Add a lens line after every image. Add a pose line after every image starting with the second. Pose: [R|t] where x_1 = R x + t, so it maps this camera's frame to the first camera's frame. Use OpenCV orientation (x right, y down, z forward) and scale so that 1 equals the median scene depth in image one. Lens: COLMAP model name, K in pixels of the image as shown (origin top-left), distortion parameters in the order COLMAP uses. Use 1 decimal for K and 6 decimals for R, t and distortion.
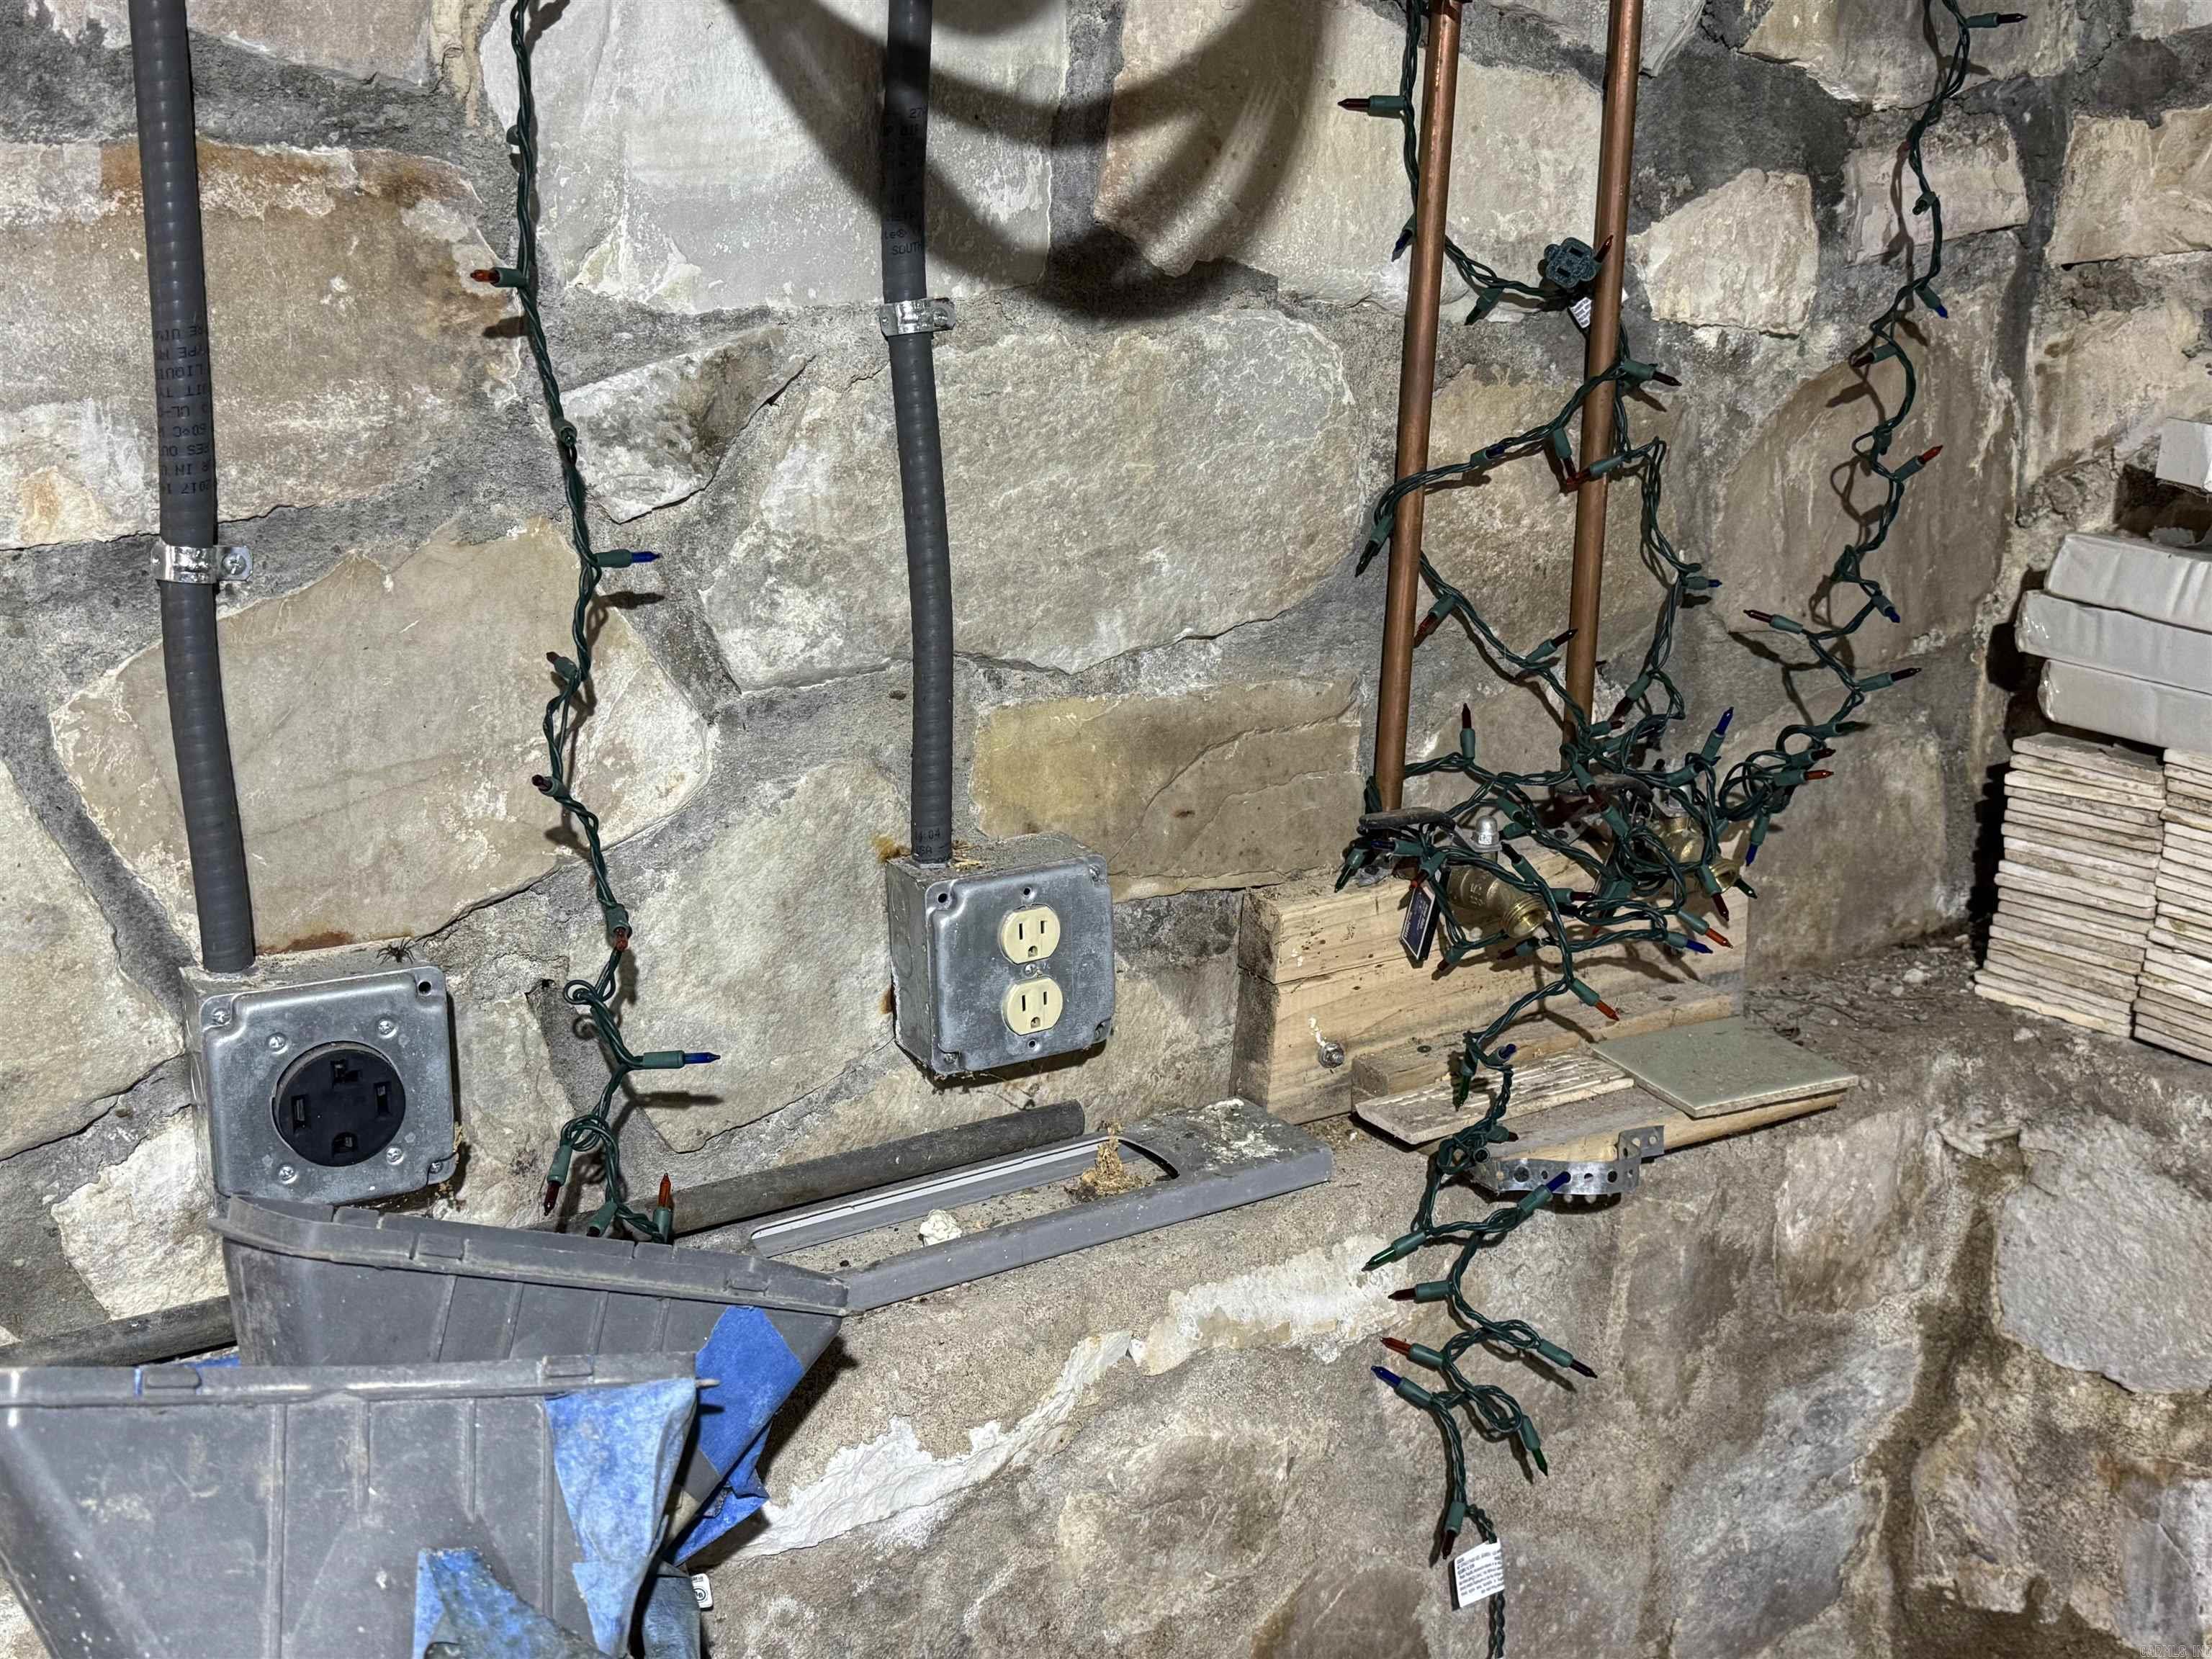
lens RADIAL K [[2561.6, 0, 1108.0], [0, 2561.6, 839.0], [0, 0, 1]] dist [0.107857, 0.000000]
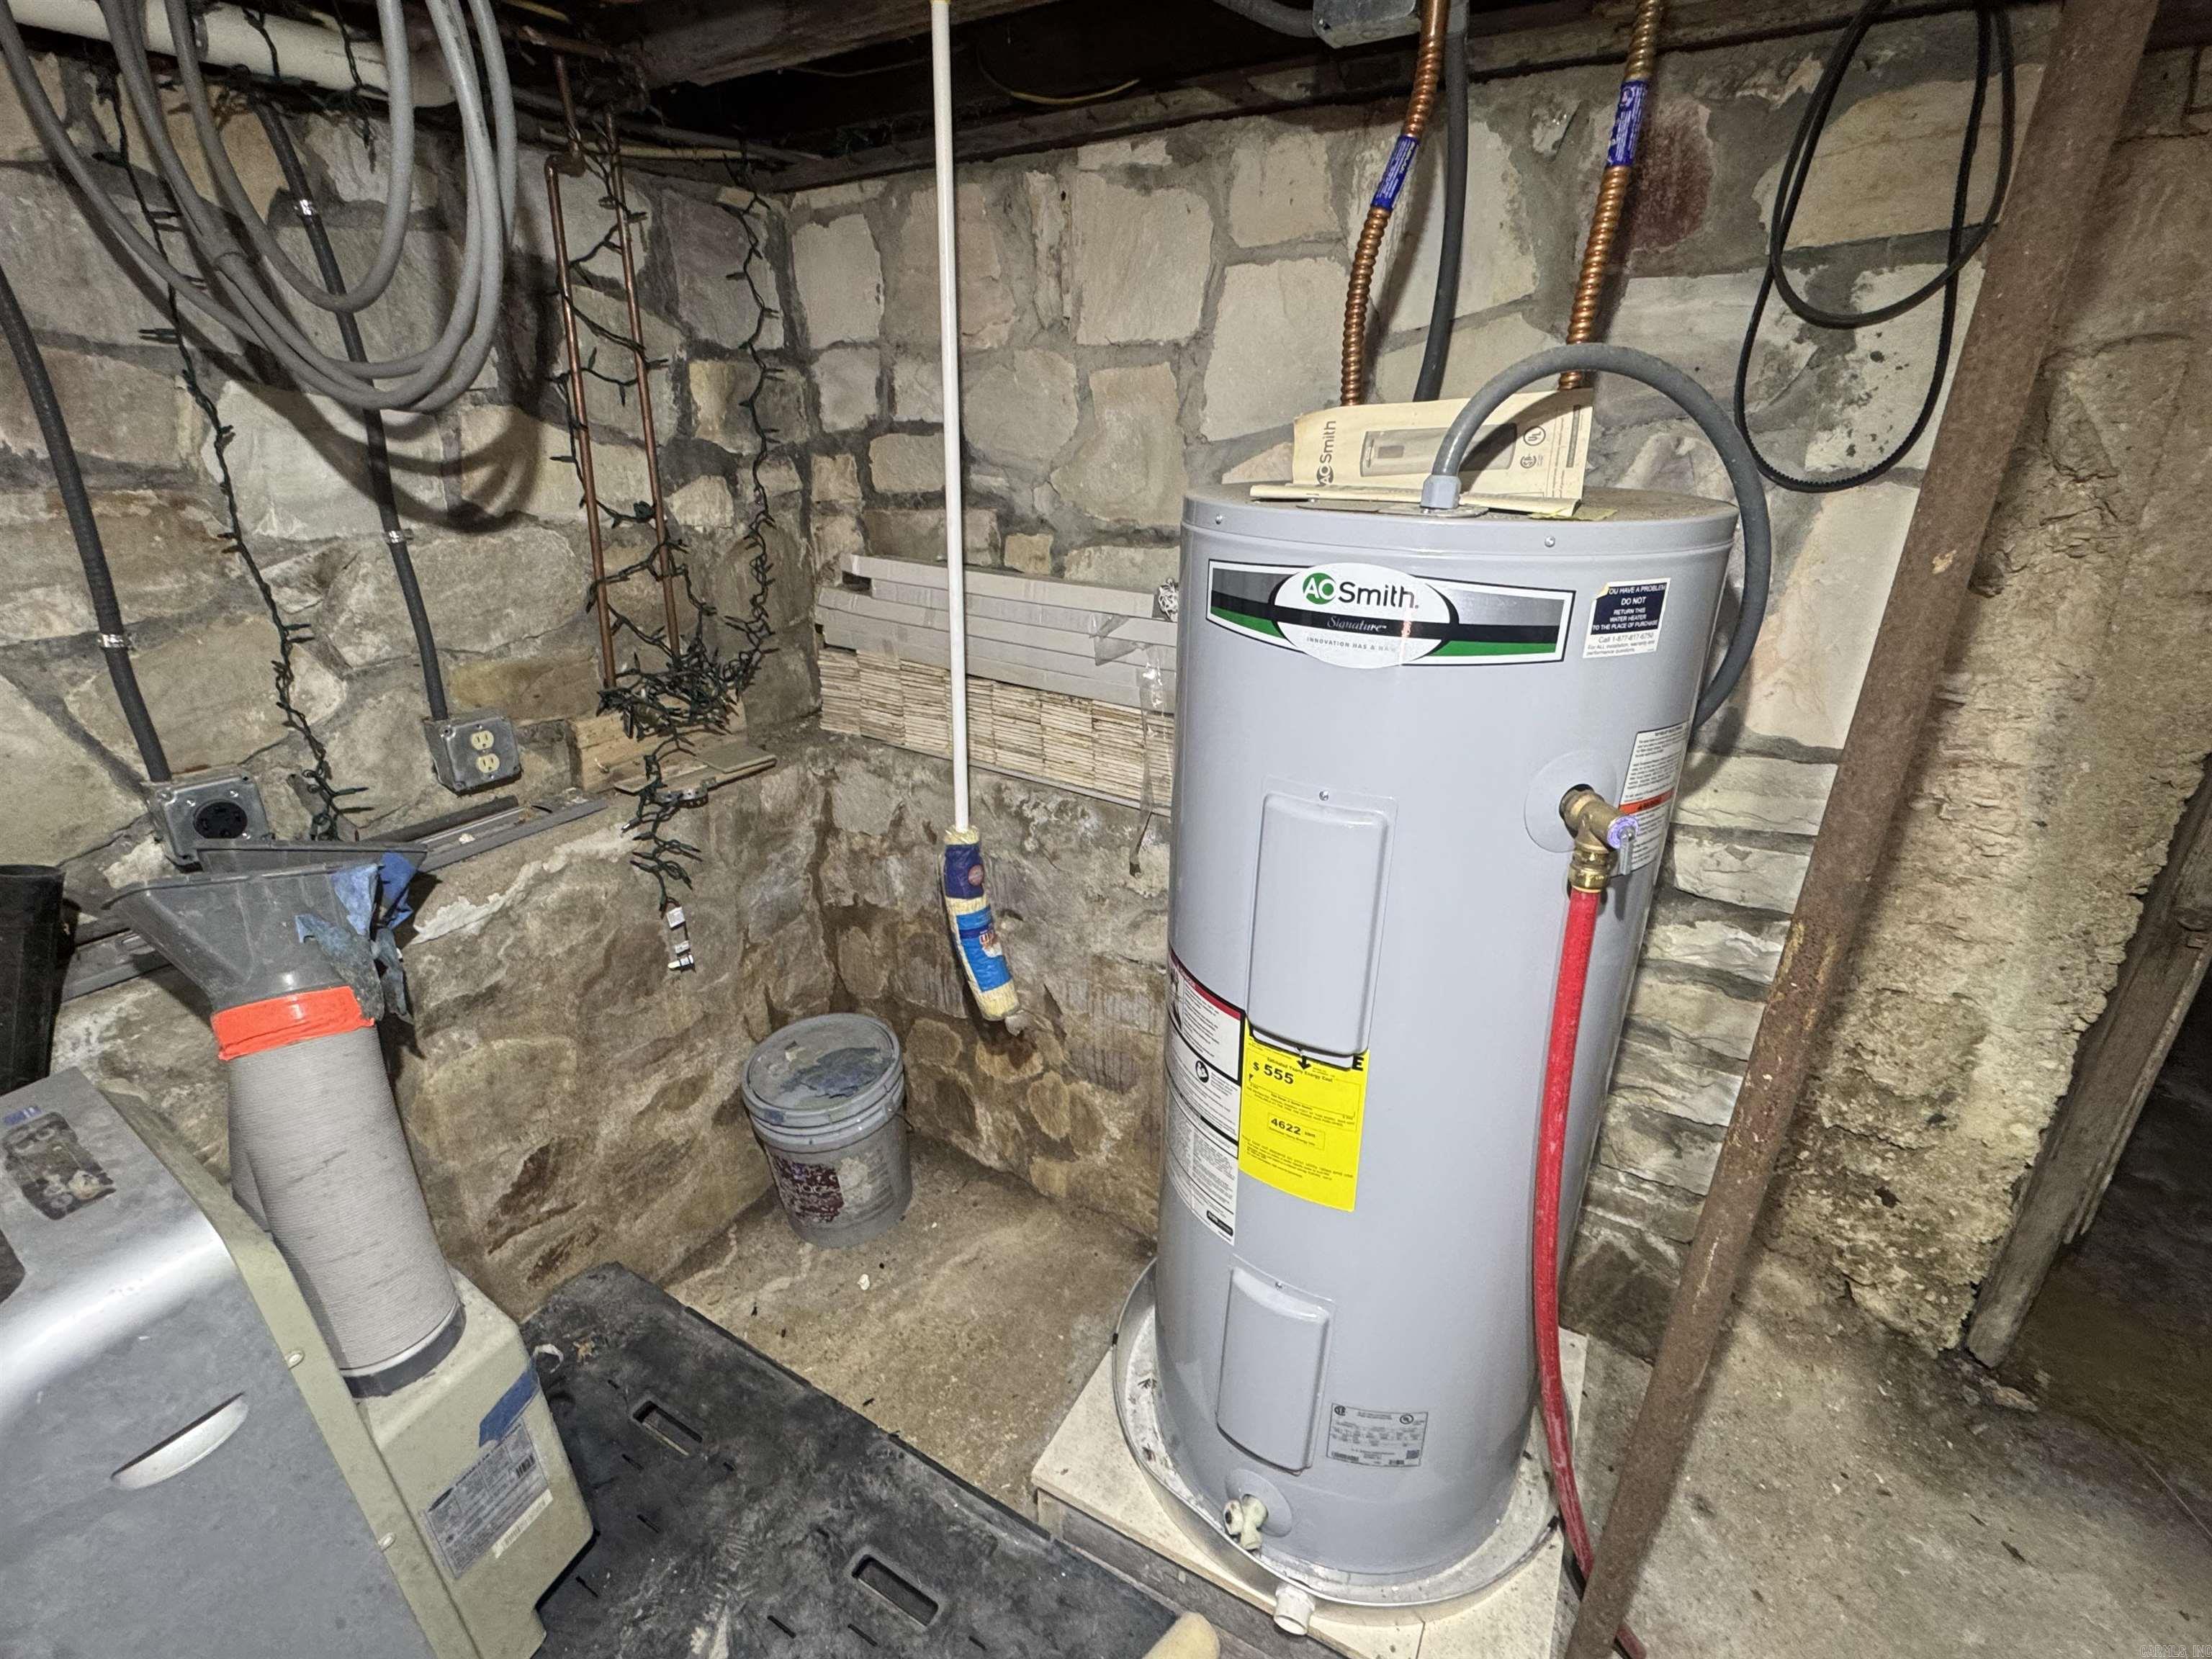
lens RADIAL K [[1034.0, 0, 1104.1], [0, 1034.0, 830.3], [0, 0, 1]] dist [-0.007254, 0.001759]
pose [[0.884100, -0.154911, 0.440875, 0.064828], [0.096418, 0.983625, 0.152268, 0.026455], [-0.457243, -0.092112, 0.884559, -0.427912]]
